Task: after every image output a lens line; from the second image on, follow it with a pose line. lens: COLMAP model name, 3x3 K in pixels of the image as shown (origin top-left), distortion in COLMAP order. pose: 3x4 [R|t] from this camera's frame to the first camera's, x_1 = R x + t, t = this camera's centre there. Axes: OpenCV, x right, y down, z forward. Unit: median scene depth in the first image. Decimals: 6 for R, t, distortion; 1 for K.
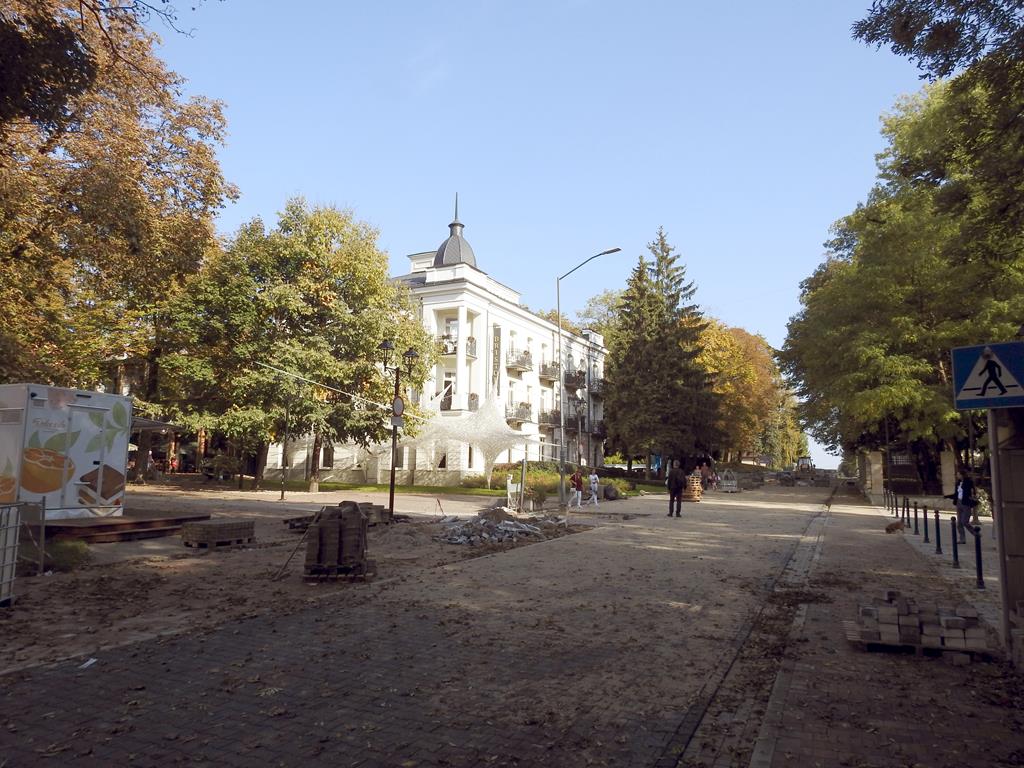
lens RADIAL K [[742.6, 0, 512.0], [0, 742.6, 384.0], [0, 0, 1]] dist [0.001321, 0.002834]
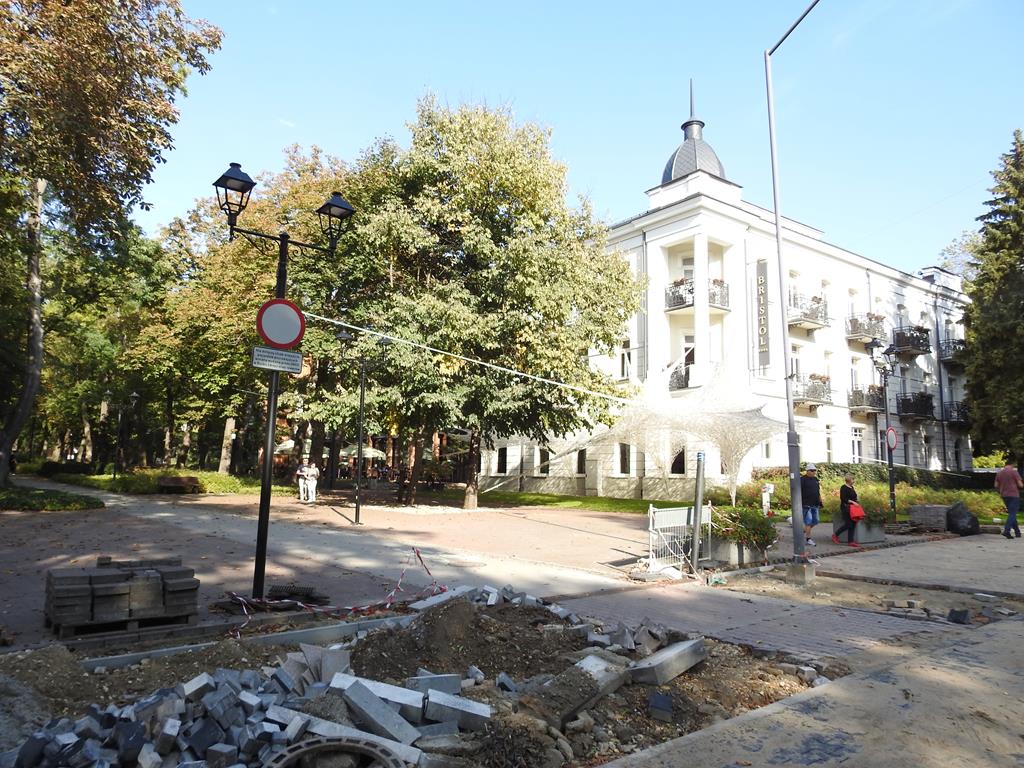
lens RADIAL K [[742.6, 0, 512.0], [0, 742.6, 384.0], [0, 0, 1]] dist [0.001321, 0.002834]
pose [[0.897992, -0.055438, -0.436505, 0.060854], [0.051076, 0.998458, -0.021732, 0.033800], [0.437036, -0.002780, 0.899440, 0.286374]]
